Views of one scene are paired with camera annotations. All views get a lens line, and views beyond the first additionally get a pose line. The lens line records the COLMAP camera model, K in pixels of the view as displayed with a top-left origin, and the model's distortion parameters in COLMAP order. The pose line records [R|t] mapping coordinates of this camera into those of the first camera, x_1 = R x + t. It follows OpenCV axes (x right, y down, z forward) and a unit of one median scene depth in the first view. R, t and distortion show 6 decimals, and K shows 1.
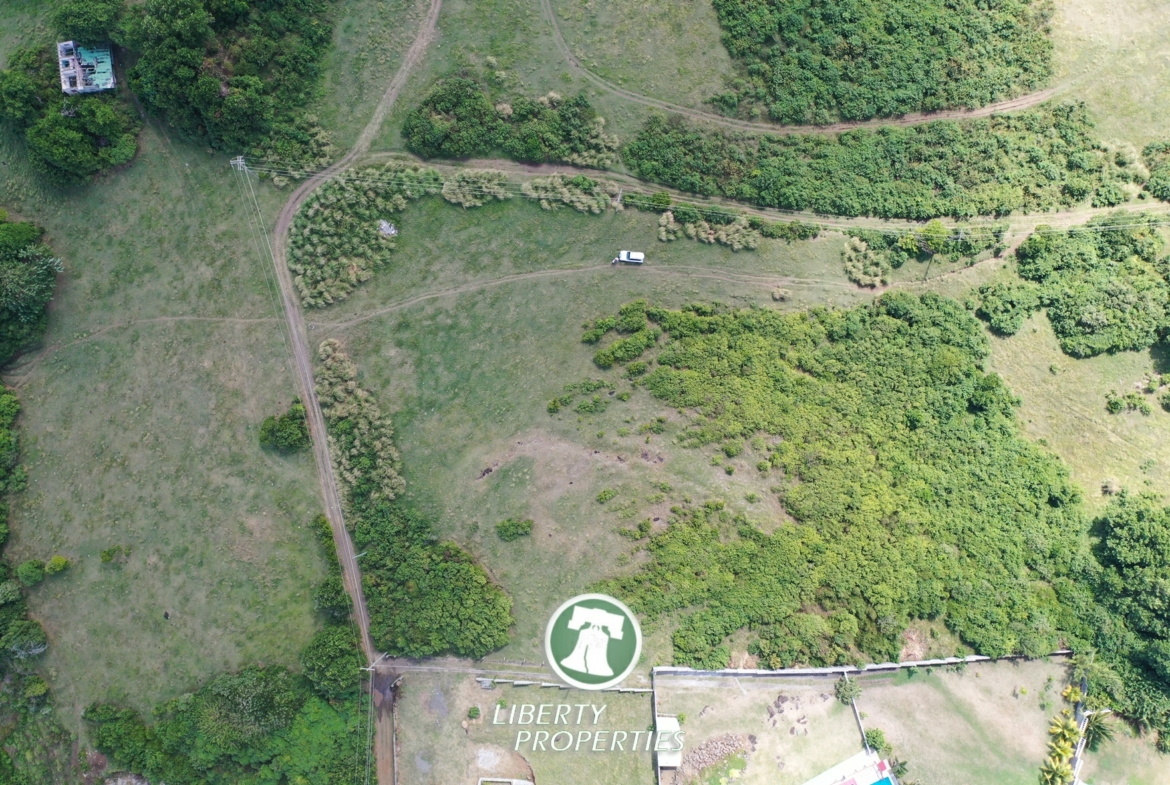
lens RADIAL K [[931.5, 0, 575.4], [0, 931.5, 381.4], [0, 0, 1]] dist [0.008798, -0.006930]
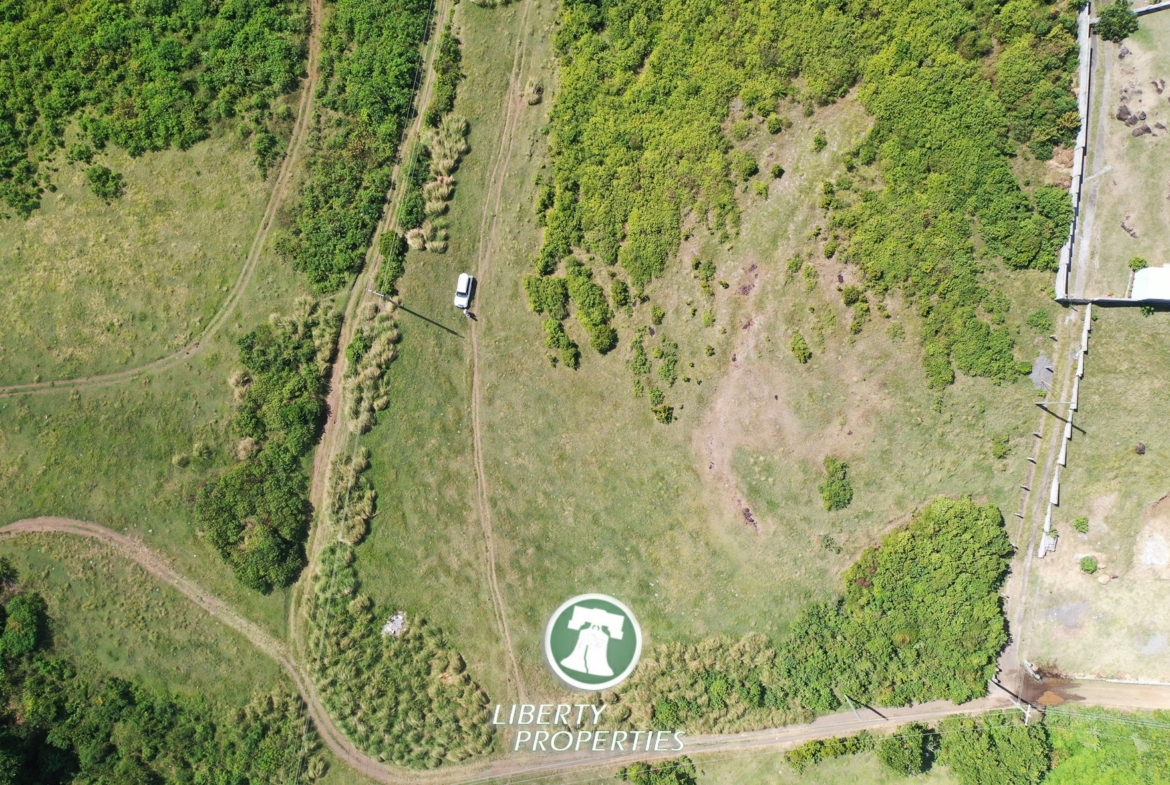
lens RADIAL K [[931.5, 0, 574.6], [0, 931.5, 401.9], [0, 0, 1]] dist [0.008798, -0.006930]
pose [[0.085833, -0.996023, 0.023897, -0.035968], [0.996226, 0.085492, -0.014966, -0.029456], [0.012864, 0.025091, 0.999602, 0.280517]]
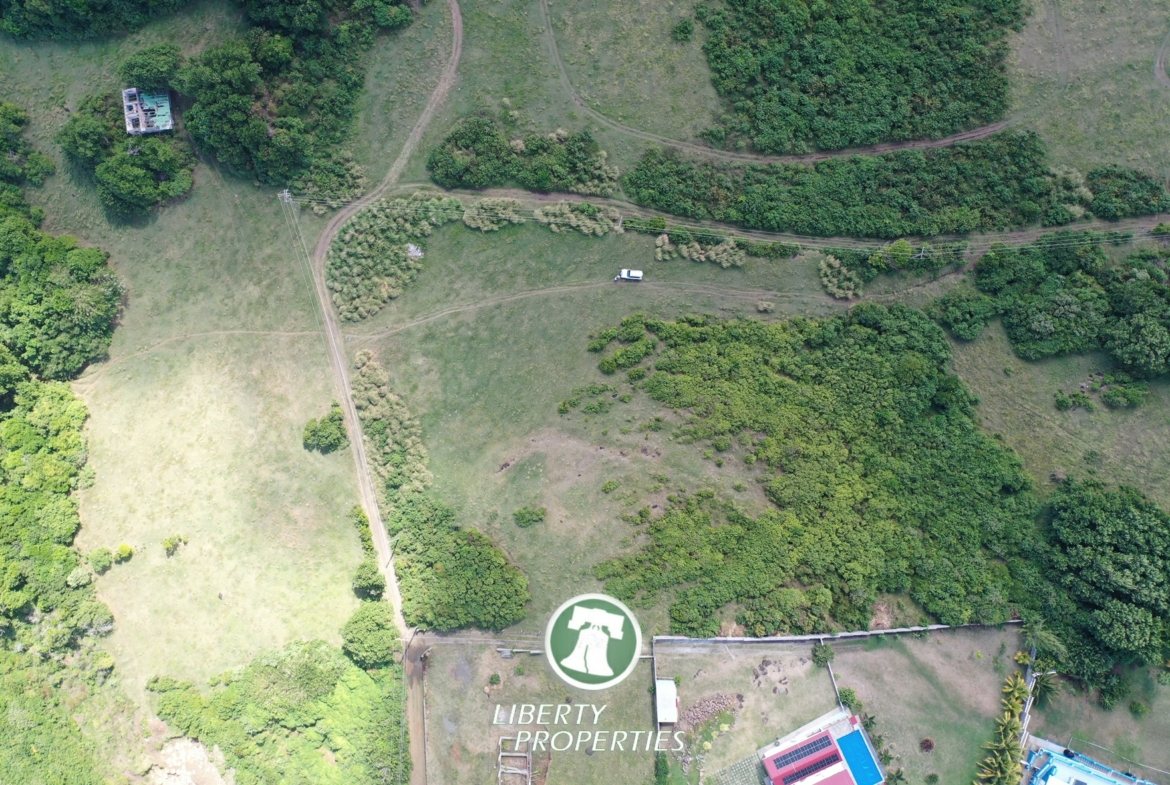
lens RADIAL K [[931.5, 0, 573.9], [0, 931.5, 381.4], [0, 0, 1]] dist [0.008798, -0.006930]
pose [[0.999967, -0.006905, -0.004249, -0.005432], [0.006897, 0.999975, -0.001741, -0.003157], [0.004261, 0.001711, 0.999989, -0.127298]]
